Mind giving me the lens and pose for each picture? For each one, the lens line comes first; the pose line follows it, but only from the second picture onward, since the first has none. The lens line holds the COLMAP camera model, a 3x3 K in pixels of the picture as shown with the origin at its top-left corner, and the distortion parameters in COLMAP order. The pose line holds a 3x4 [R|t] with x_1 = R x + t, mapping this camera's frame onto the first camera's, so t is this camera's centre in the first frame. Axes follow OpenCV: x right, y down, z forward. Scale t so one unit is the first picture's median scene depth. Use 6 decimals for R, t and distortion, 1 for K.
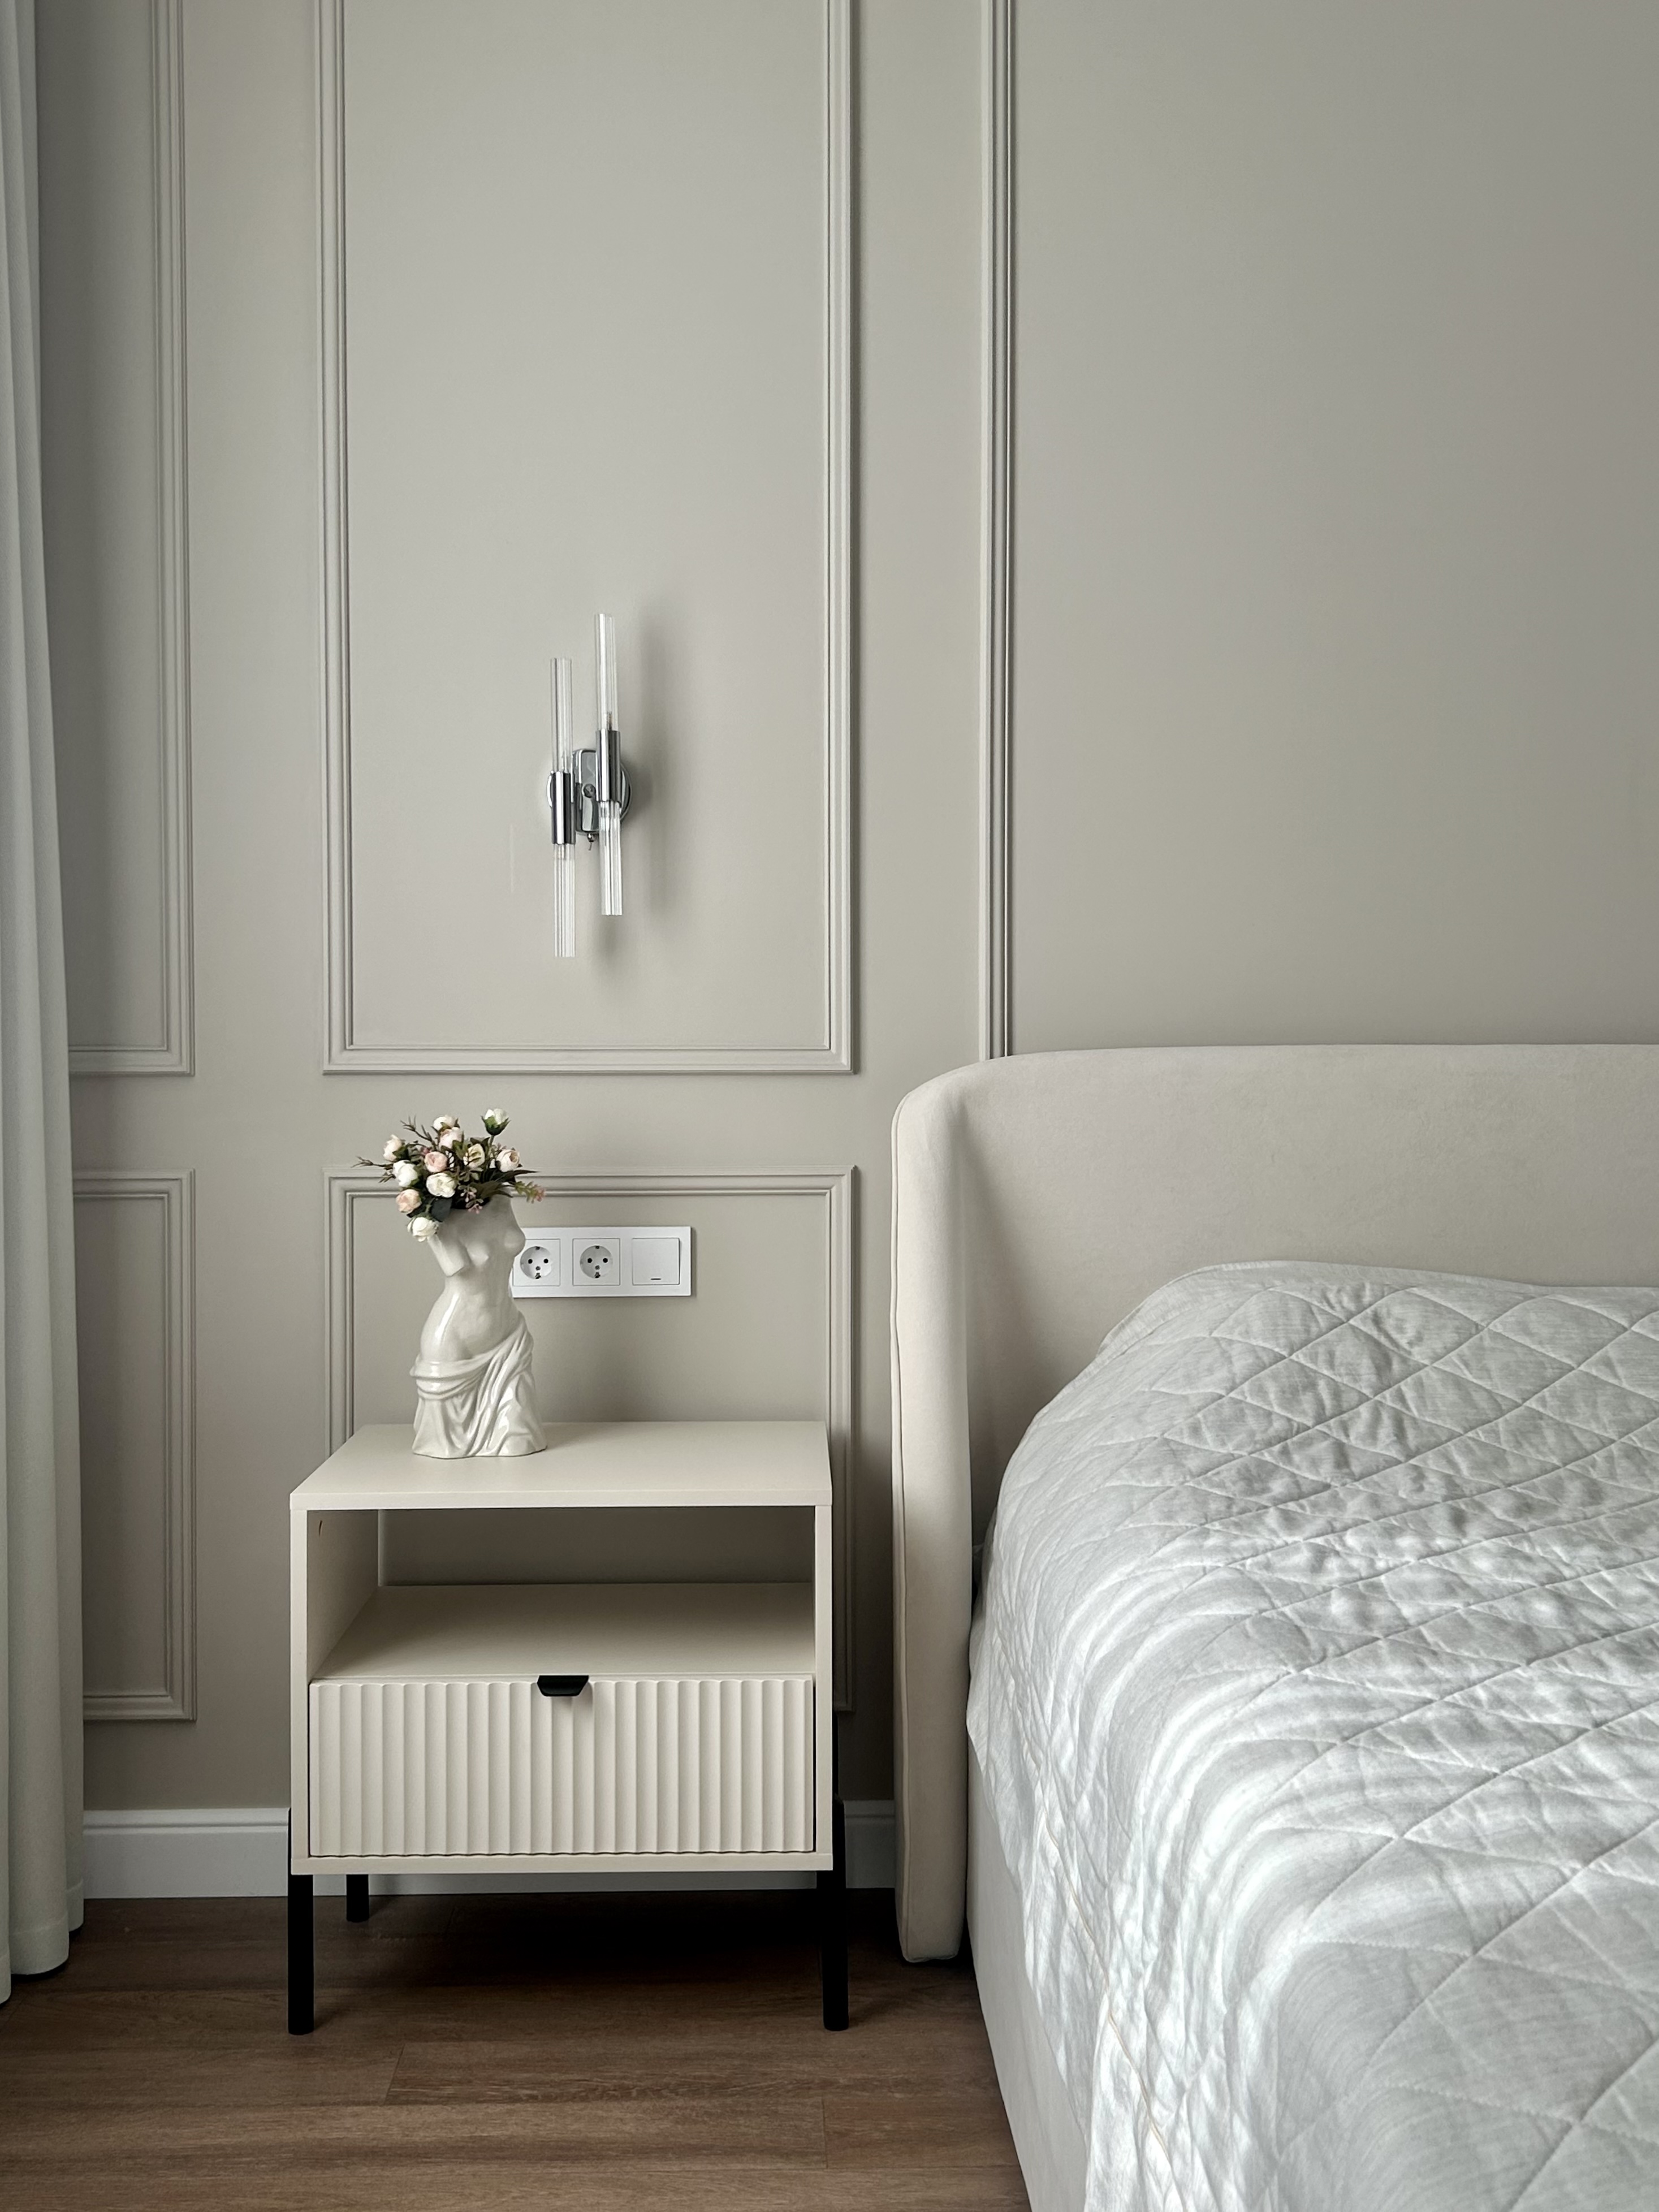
lens RADIAL K [[2222.4, 0, 829.5], [0, 2222.4, 1106.0], [0, 0, 1]] dist [0.062738, -0.005815]
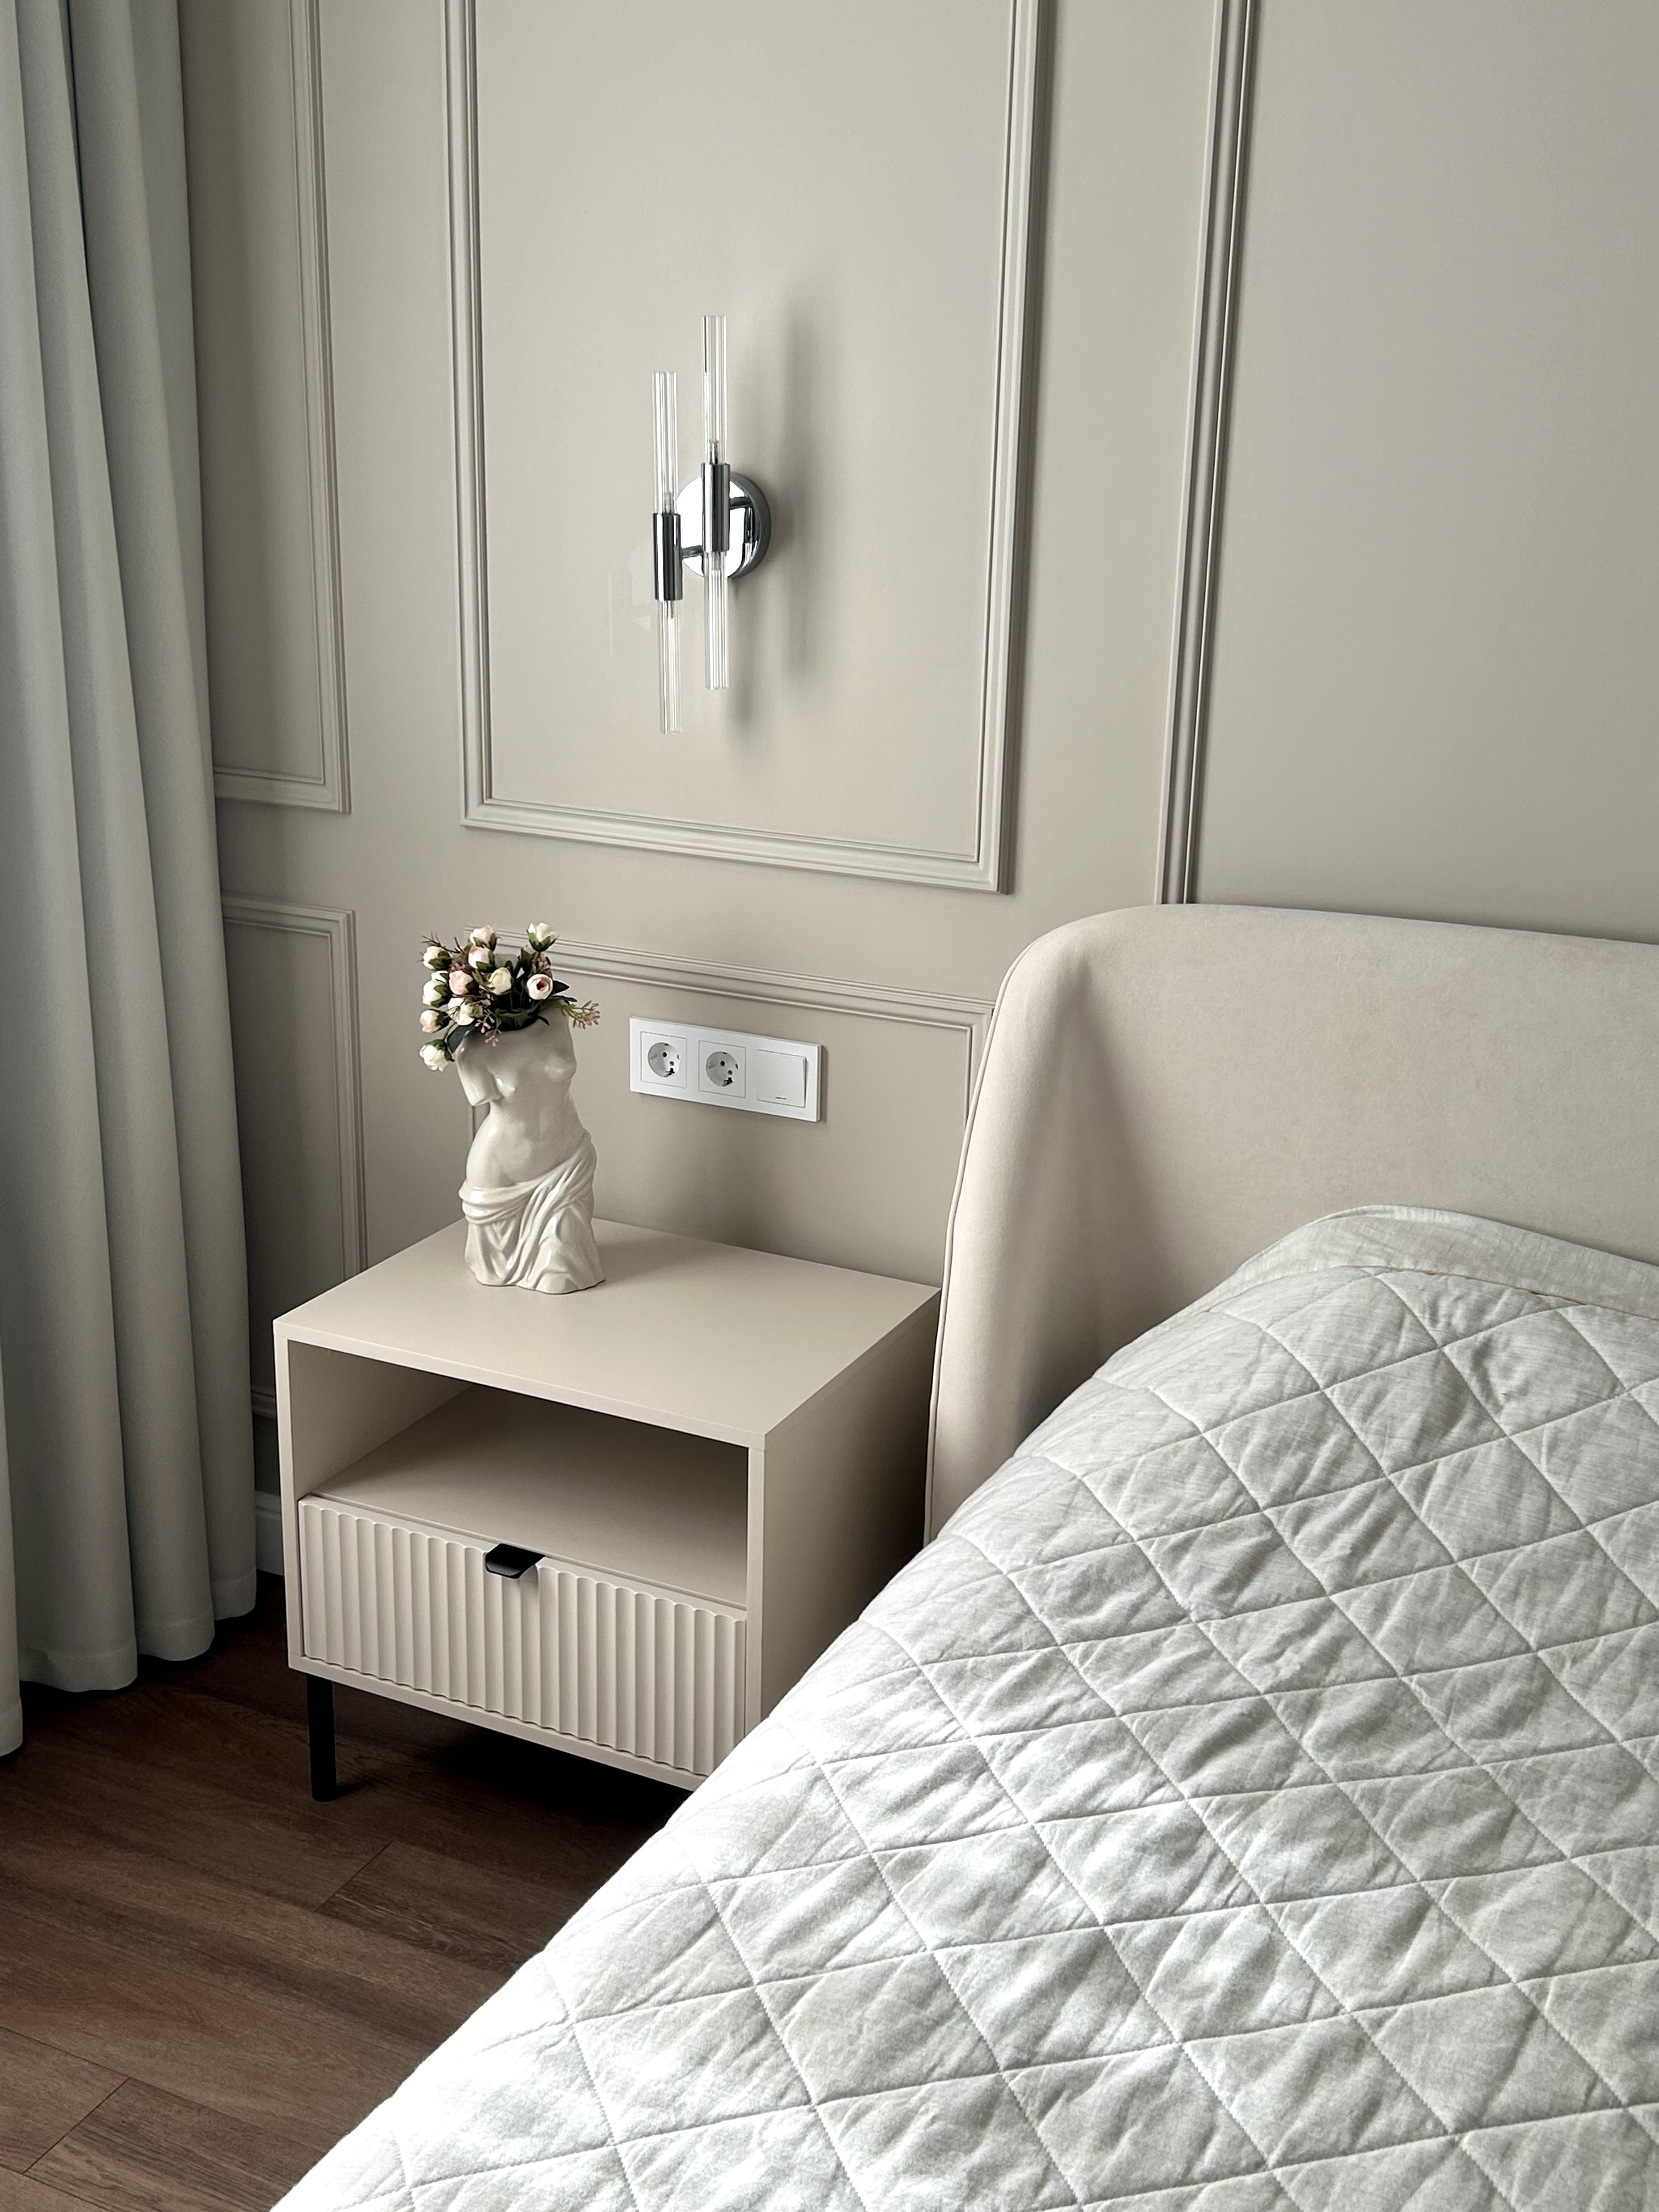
lens RADIAL K [[2429.1, 0, 829.5], [0, 2429.1, 1106.0], [0, 0, 1]] dist [0.101950, -0.029475]
pose [[0.892890, 0.158209, -0.421565, 0.379474], [-0.040610, 0.960720, 0.274534, -0.202446], [0.448439, -0.228009, 0.864242, 0.192226]]
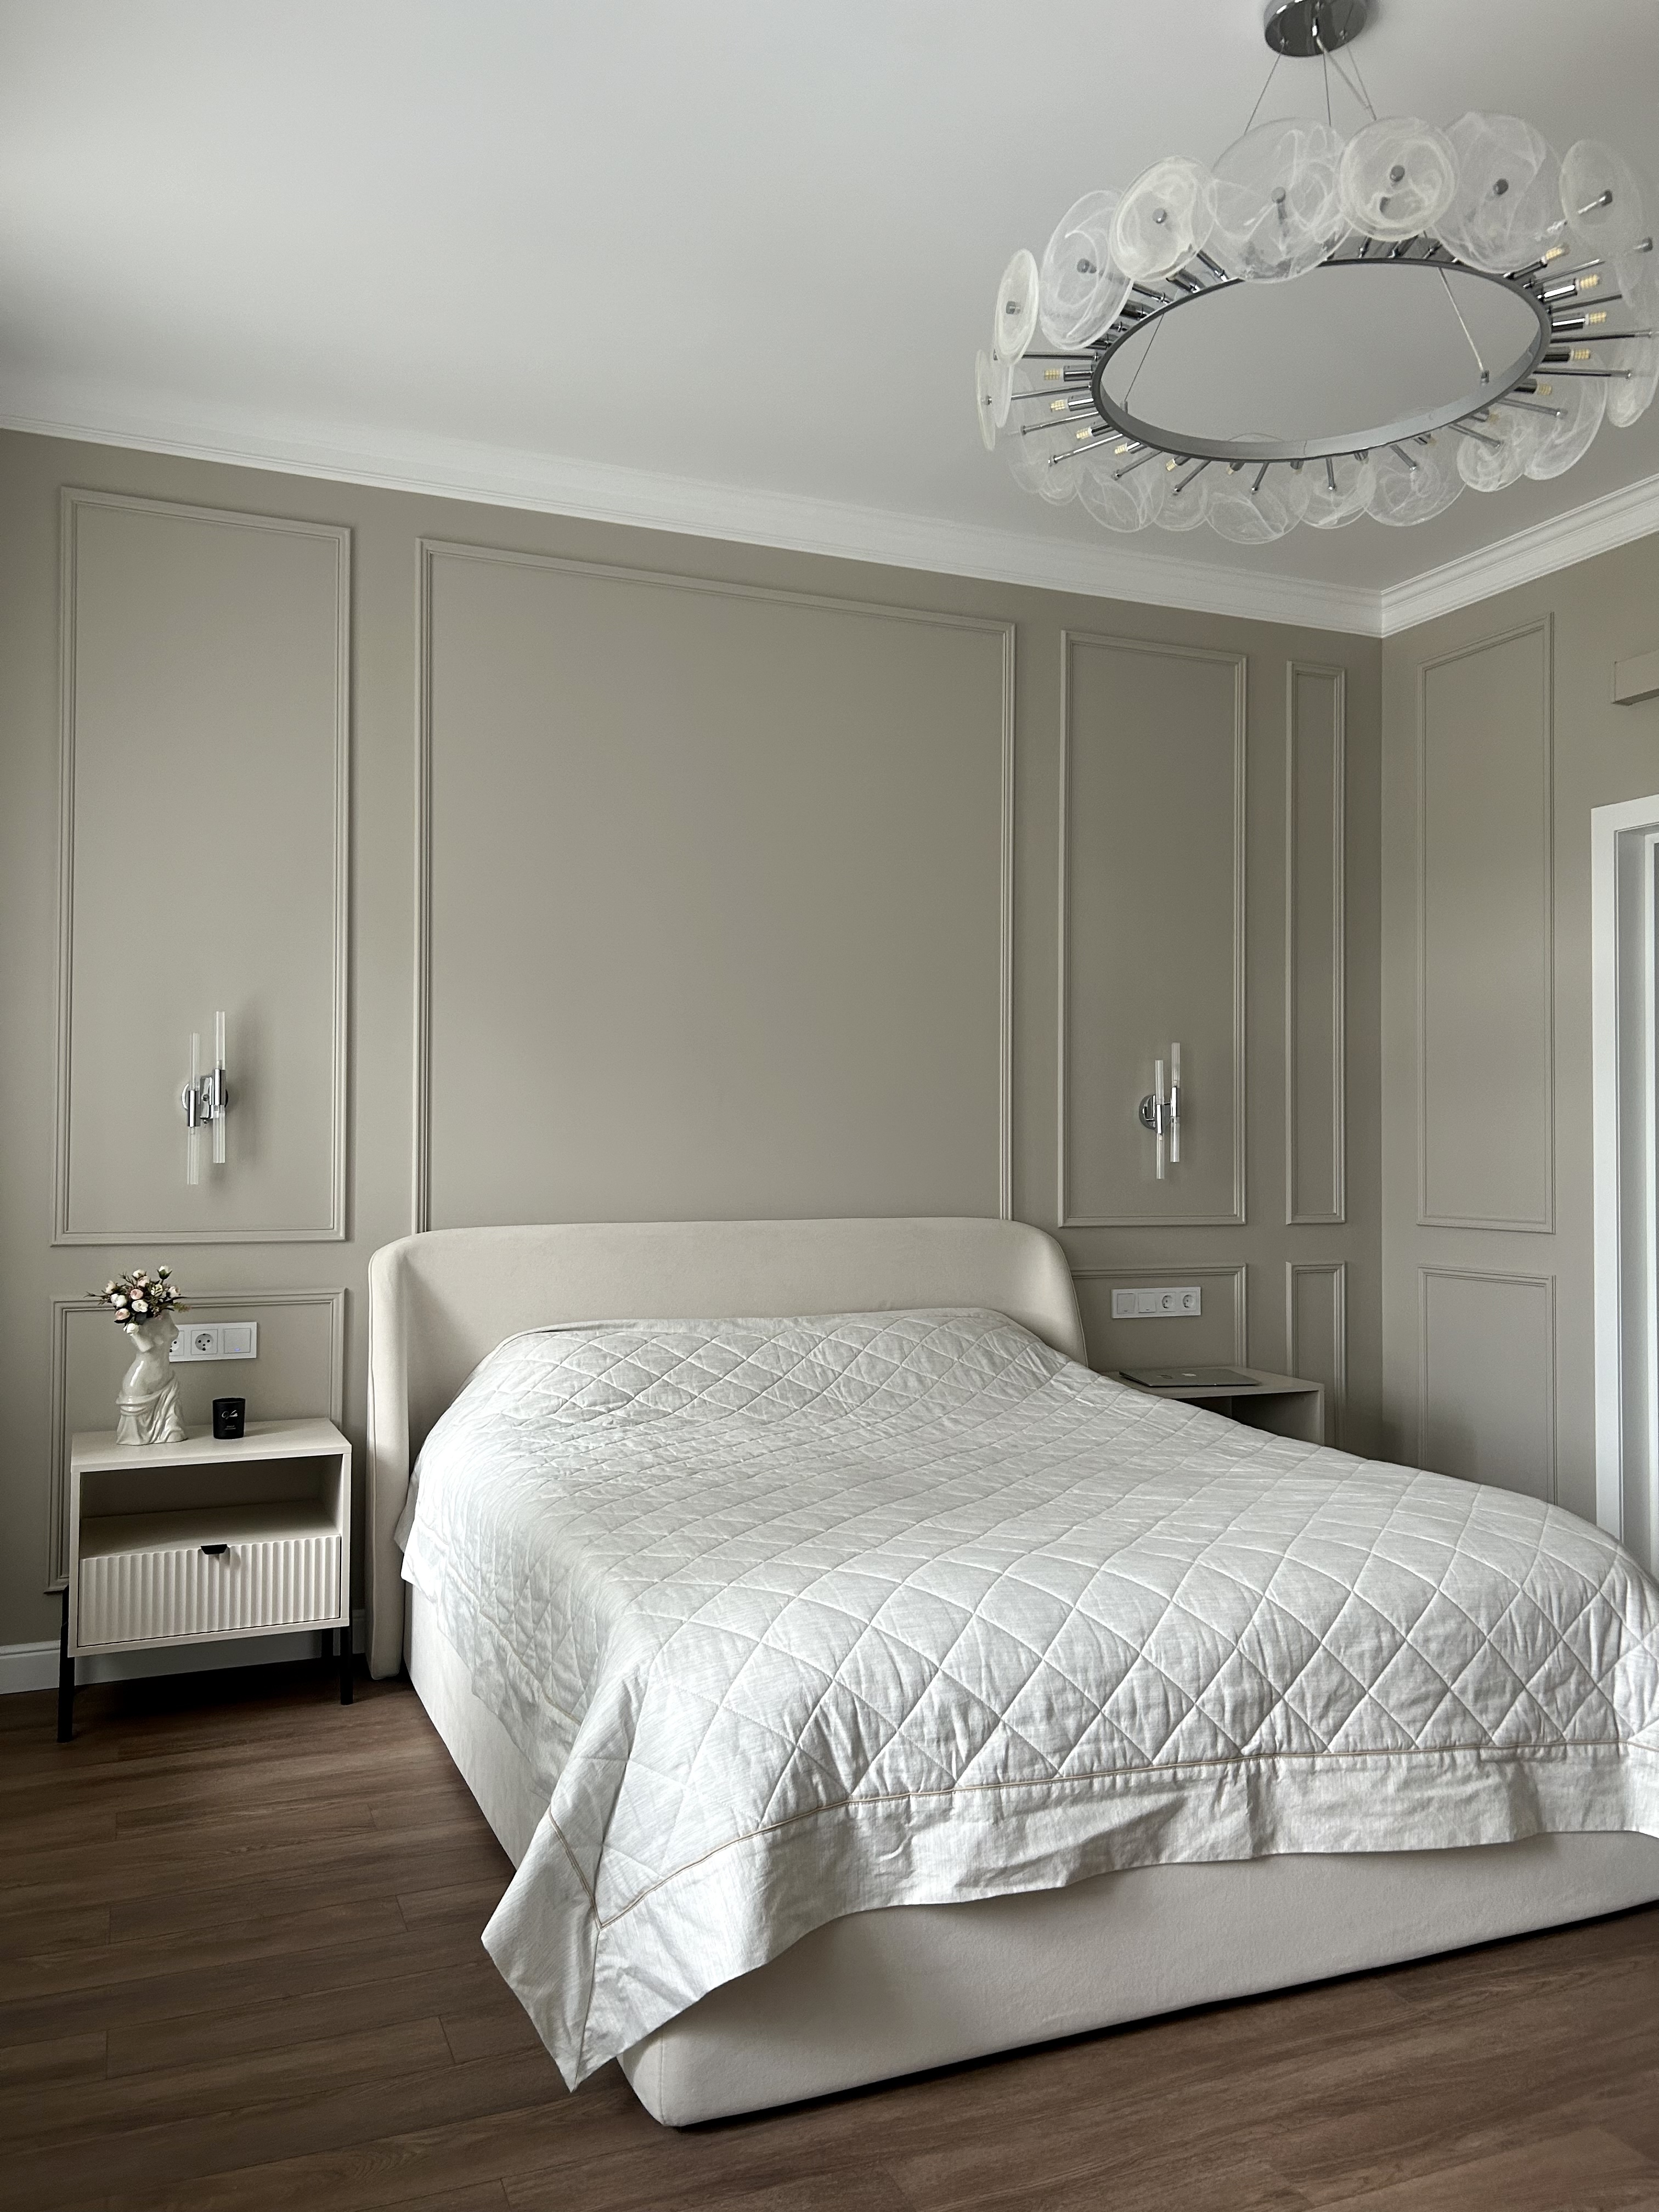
lens RADIAL K [[1614.1, 0, 820.7], [0, 1614.1, 1107.0], [0, 0, 1]] dist [0.010171, 0.001395]
pose [[0.934825, 0.009083, 0.354992, -0.117553], [0.012215, 0.998259, -0.057710, -0.049848], [-0.354898, 0.058285, 0.933086, -0.560093]]
